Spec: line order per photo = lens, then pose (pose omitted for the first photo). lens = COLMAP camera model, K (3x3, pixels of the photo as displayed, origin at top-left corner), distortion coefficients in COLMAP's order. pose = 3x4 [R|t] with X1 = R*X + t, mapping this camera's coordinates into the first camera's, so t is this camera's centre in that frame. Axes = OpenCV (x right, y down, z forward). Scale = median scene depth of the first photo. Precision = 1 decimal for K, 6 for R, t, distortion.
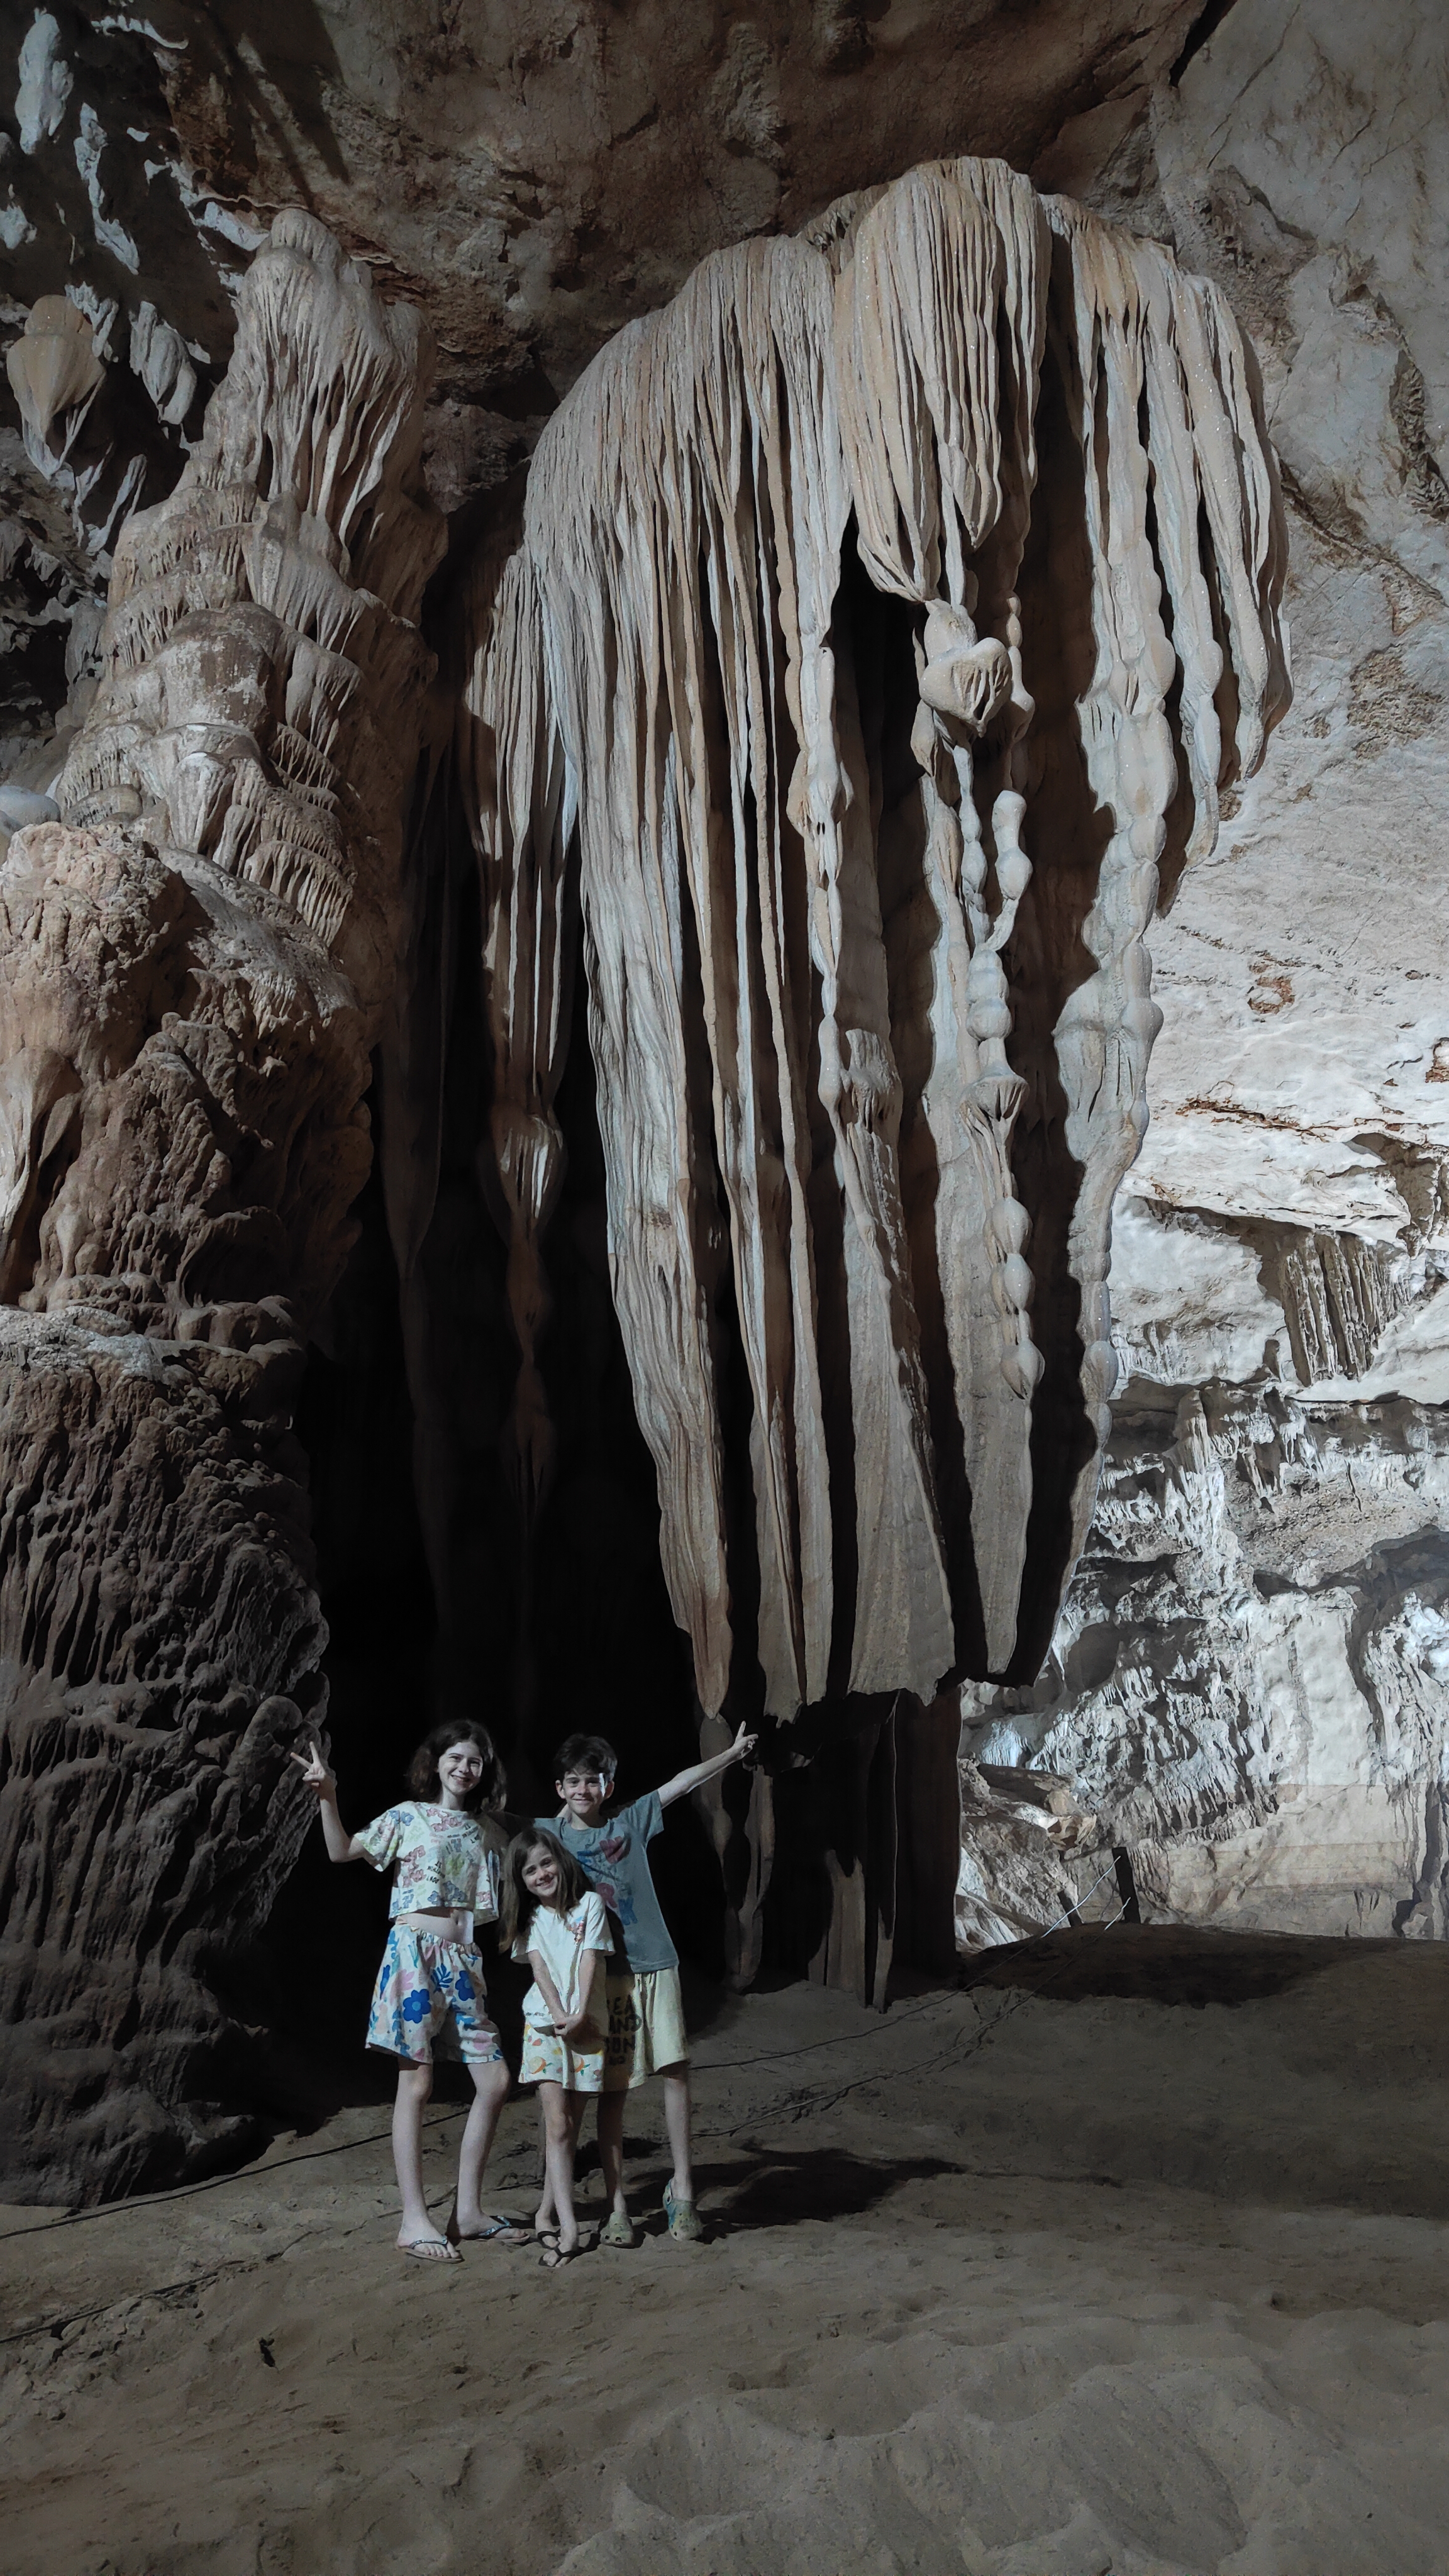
lens RADIAL K [[1765.2, 0, 723.0], [0, 1765.2, 1279.6], [0, 0, 1]] dist [-0.000139, -0.001104]
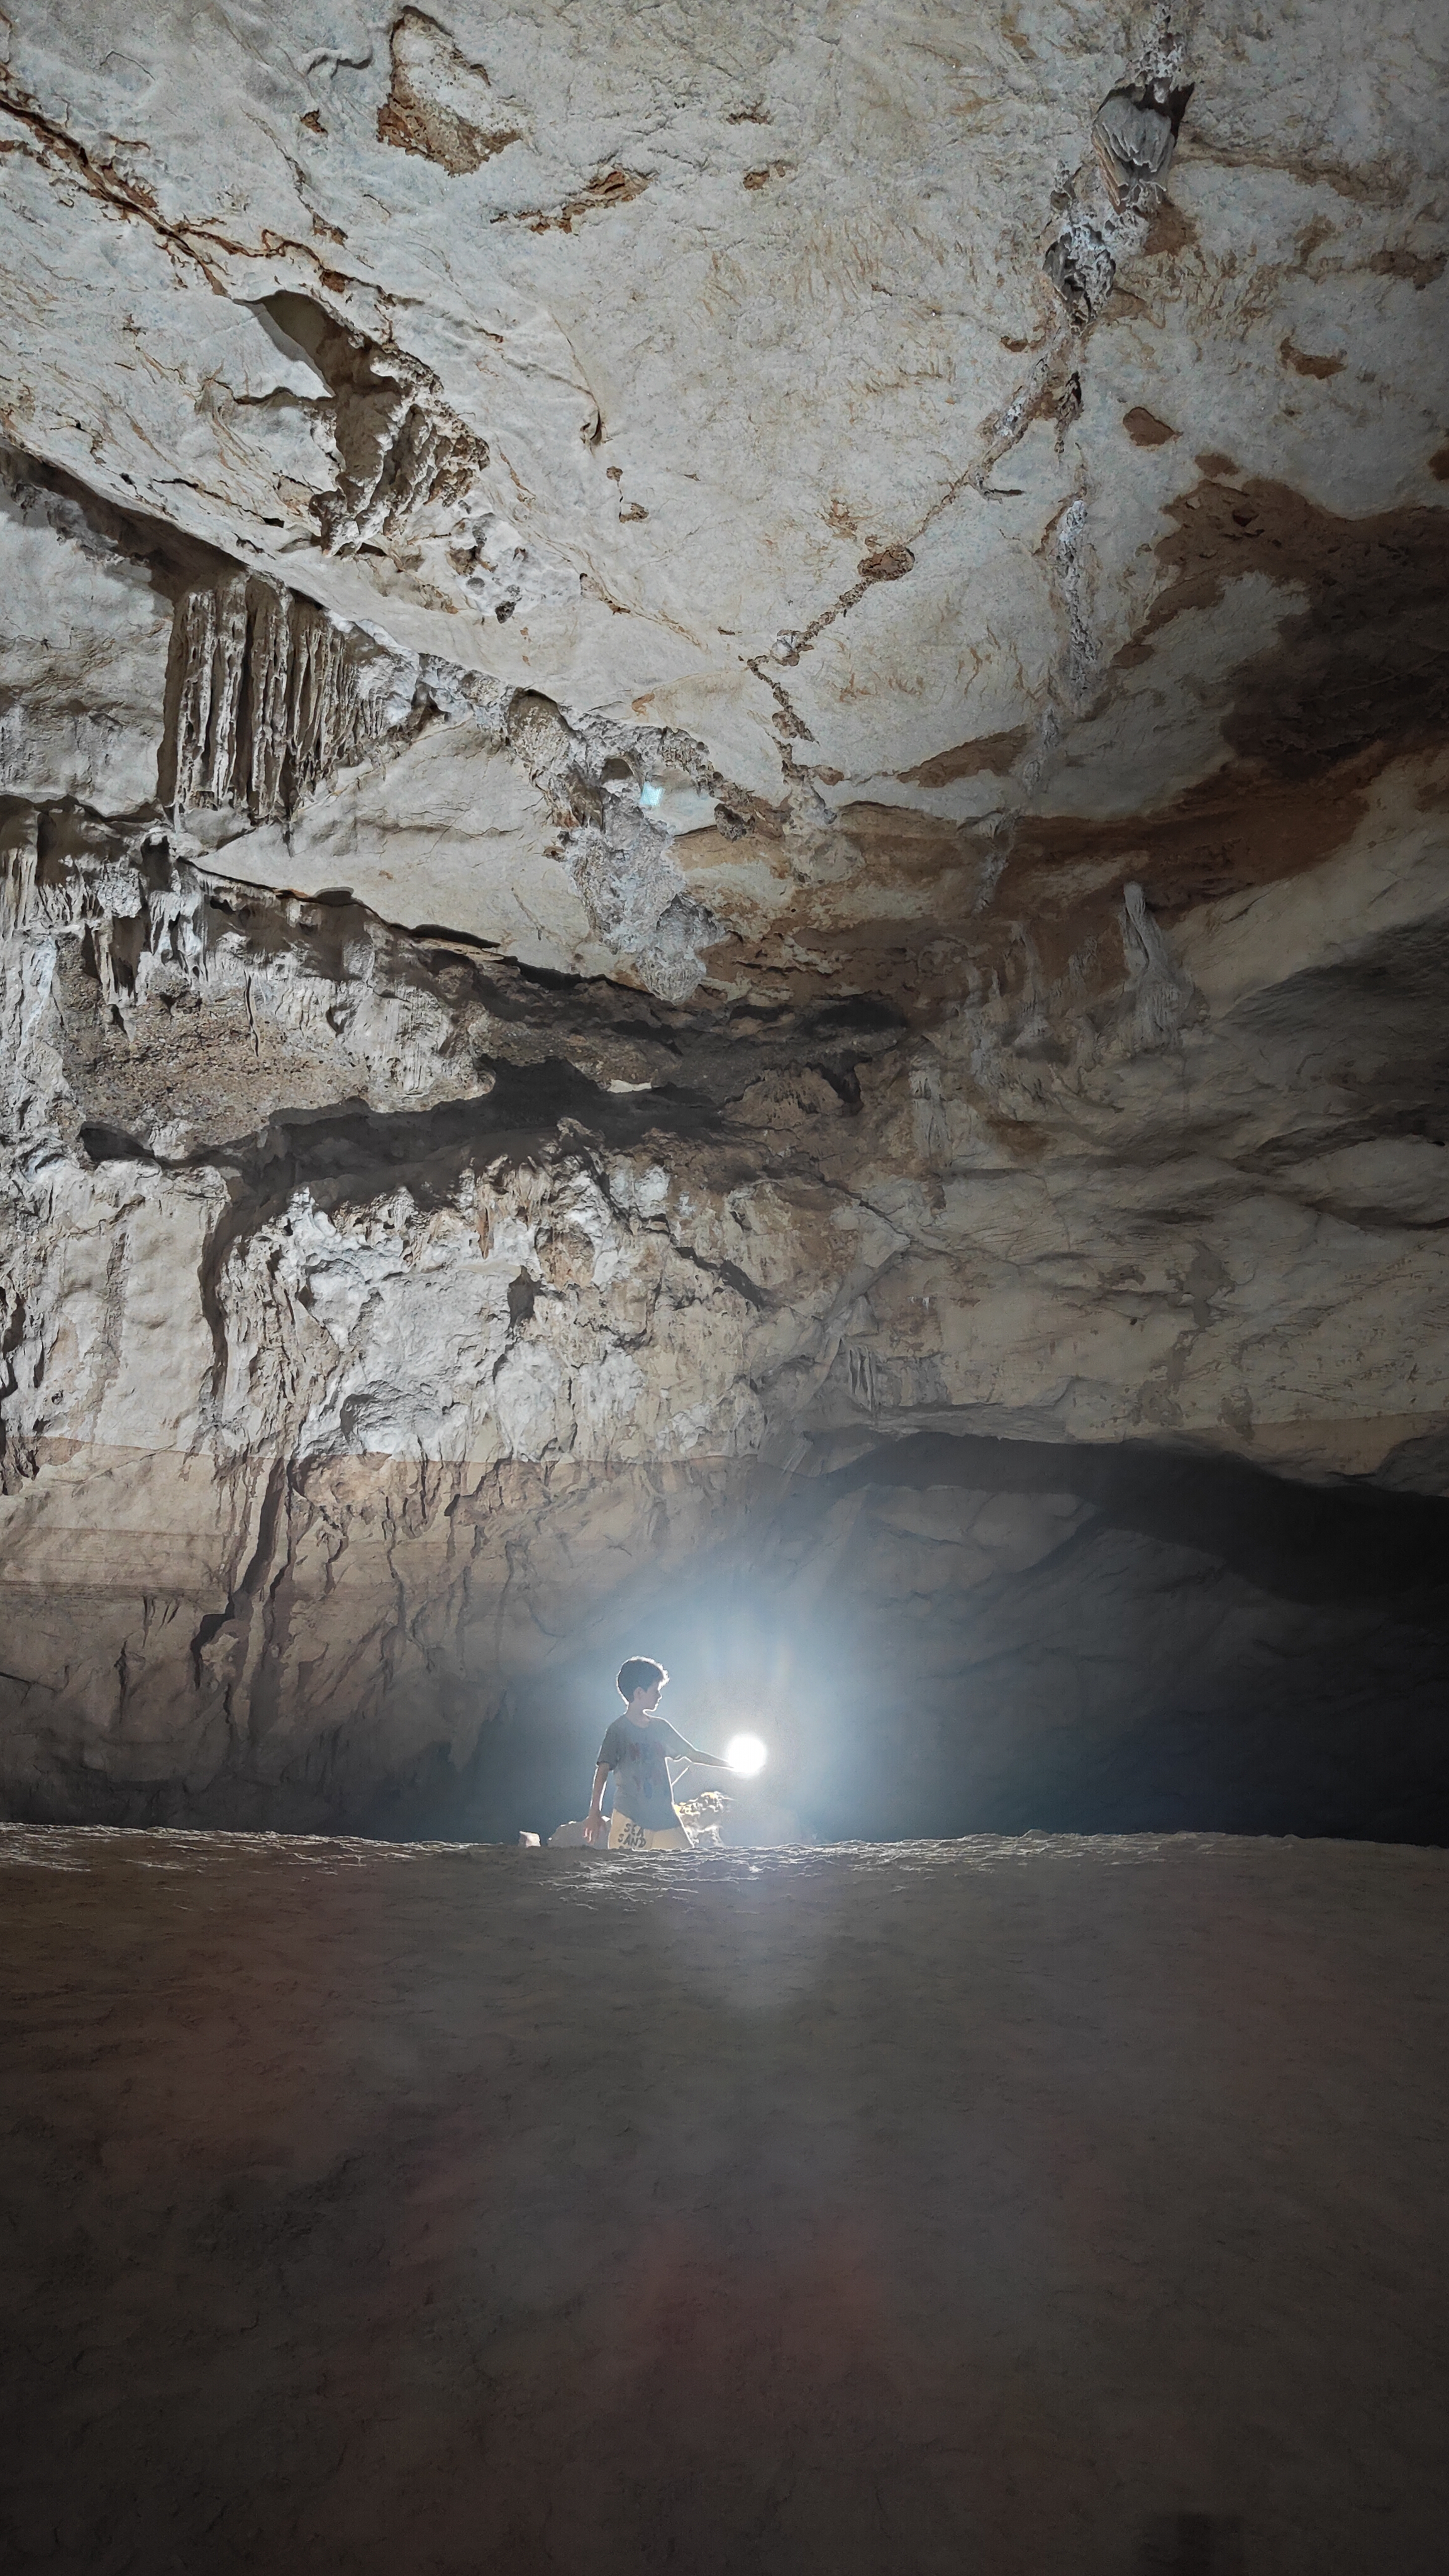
lens RADIAL K [[1765.2, 0, 725.6], [0, 1765.2, 1290.6], [0, 0, 1]] dist [-0.000139, -0.001104]
pose [[0.877925, 0.148595, 0.455156, 0.227746], [-0.233273, 0.962913, 0.135584, 0.085473], [-0.418128, -0.225208, 0.880028, 0.327944]]
